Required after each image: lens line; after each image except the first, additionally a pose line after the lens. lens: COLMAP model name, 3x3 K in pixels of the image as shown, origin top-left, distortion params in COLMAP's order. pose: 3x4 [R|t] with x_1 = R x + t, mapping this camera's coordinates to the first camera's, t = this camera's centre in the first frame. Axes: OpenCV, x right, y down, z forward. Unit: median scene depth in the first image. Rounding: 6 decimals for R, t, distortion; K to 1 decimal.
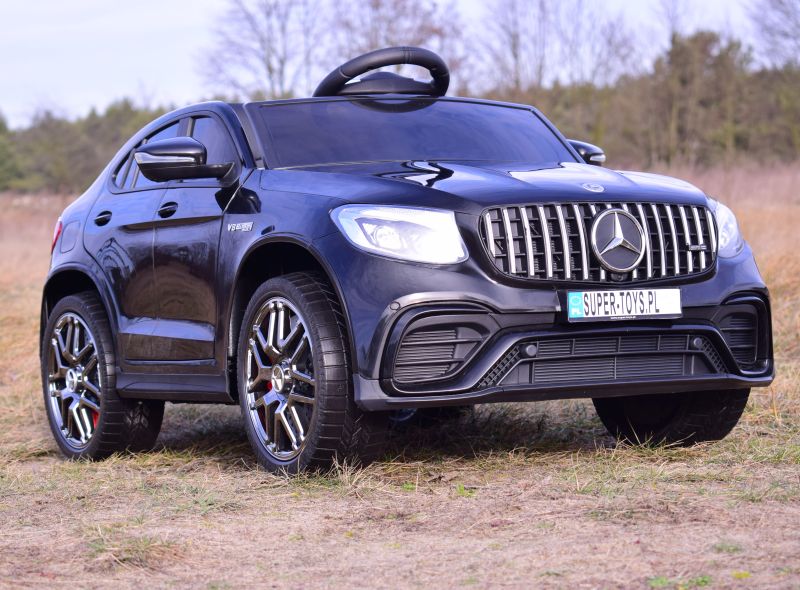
lens RADIAL K [[2238.6, 0, 369.6], [0, 2238.6, 297.8], [0, 0, 1]] dist [0.082900, -0.078155]
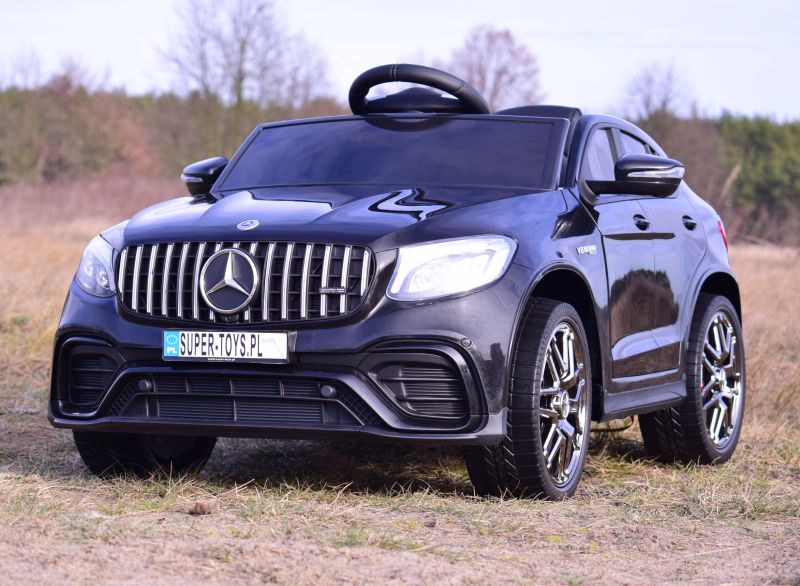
lens RADIAL K [[2238.6, 0, 369.6], [0, 2238.6, 295.8], [0, 0, 1]] dist [0.082900, -0.078155]
pose [[0.577180, 0.049527, -0.815114, 0.942312], [-0.019248, 0.998707, 0.047053, -0.066083], [0.816390, -0.011469, 0.577386, 0.475473]]
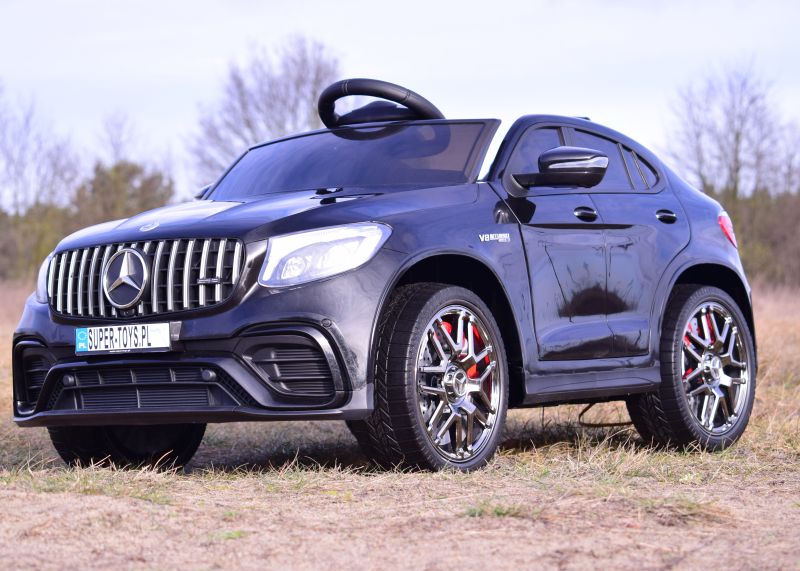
lens RADIAL K [[2121.0, 0, 400.3], [0, 2121.0, 284.6], [0, 0, 1]] dist [0.139374, 0.195648]
pose [[0.392677, -0.012610, -0.919590, 1.084622], [0.032752, 0.999463, 0.000280, -0.018541], [0.919093, -0.030228, 0.392879, 0.714363]]
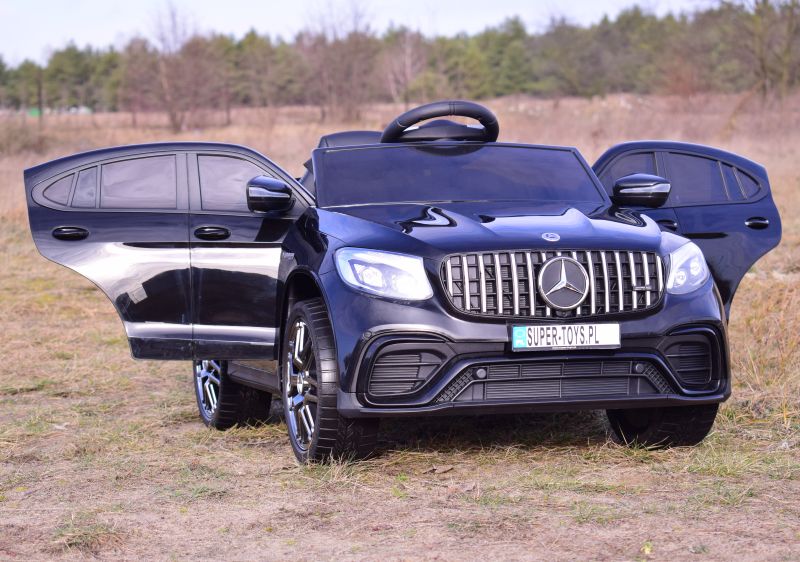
lens RADIAL K [[2095.6, 0, 401.0], [0, 2095.6, 279.0], [0, 0, 1]] dist [0.061877, 0.135899]
pose [[0.976615, 0.028958, -0.213037, 0.262805], [-0.020508, 0.998917, 0.041771, -0.072318], [0.214016, -0.036425, 0.976151, -0.116831]]
